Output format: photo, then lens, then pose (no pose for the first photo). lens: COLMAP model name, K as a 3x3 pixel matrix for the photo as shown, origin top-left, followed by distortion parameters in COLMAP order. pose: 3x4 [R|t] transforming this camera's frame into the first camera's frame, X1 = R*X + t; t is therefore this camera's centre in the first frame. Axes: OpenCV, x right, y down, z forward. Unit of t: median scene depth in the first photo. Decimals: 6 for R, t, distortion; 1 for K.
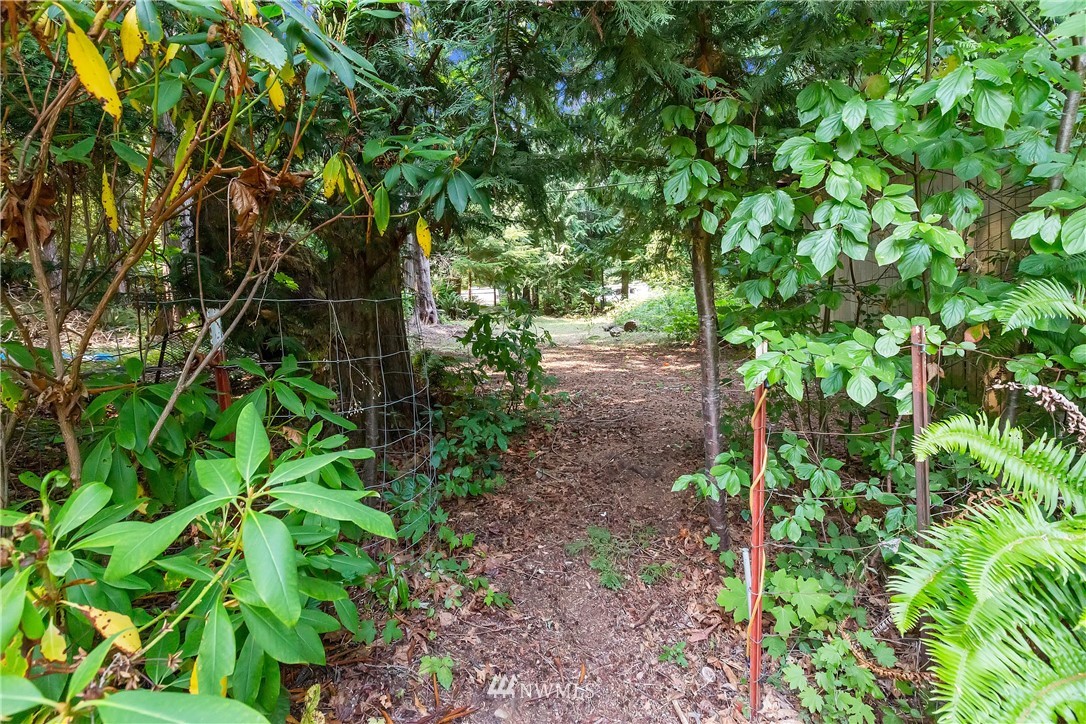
lens RADIAL K [[463.8, 0, 543.0], [0, 463.8, 362.0], [0, 0, 1]] dist [-0.000459, -0.000143]
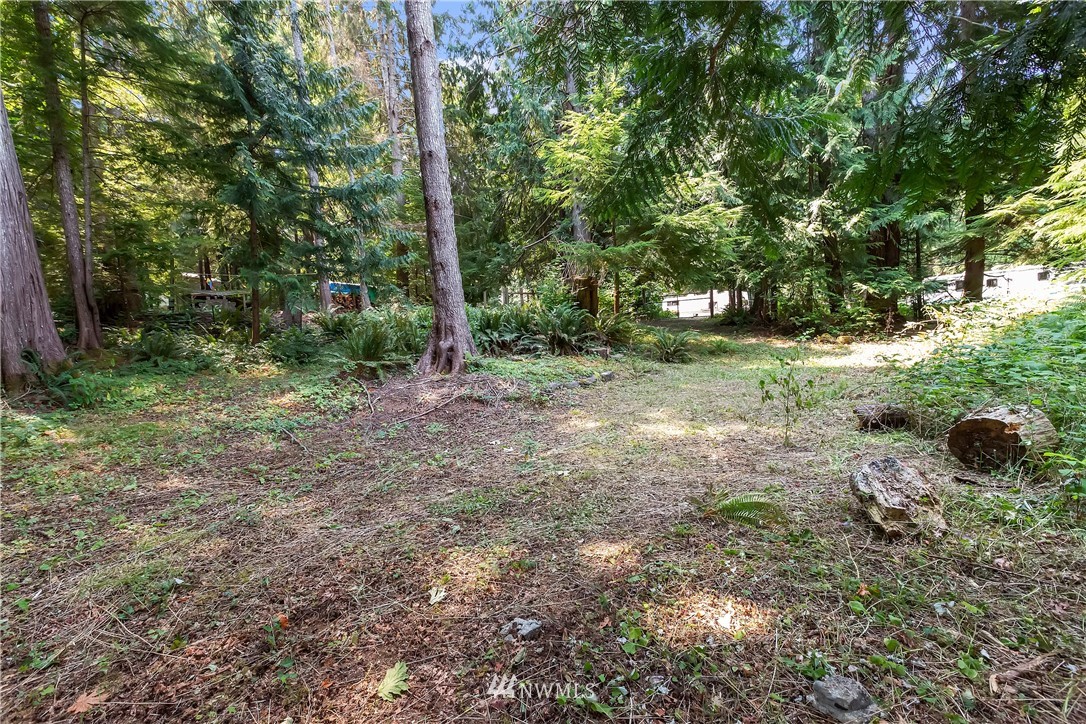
lens RADIAL K [[463.8, 0, 543.0], [0, 463.8, 362.0], [0, 0, 1]] dist [-0.000459, -0.000143]
pose [[0.843227, 0.036078, -0.536346, 0.064620], [-0.041026, 0.999154, 0.002711, -0.059571], [0.535990, 0.019718, 0.843994, 0.387438]]
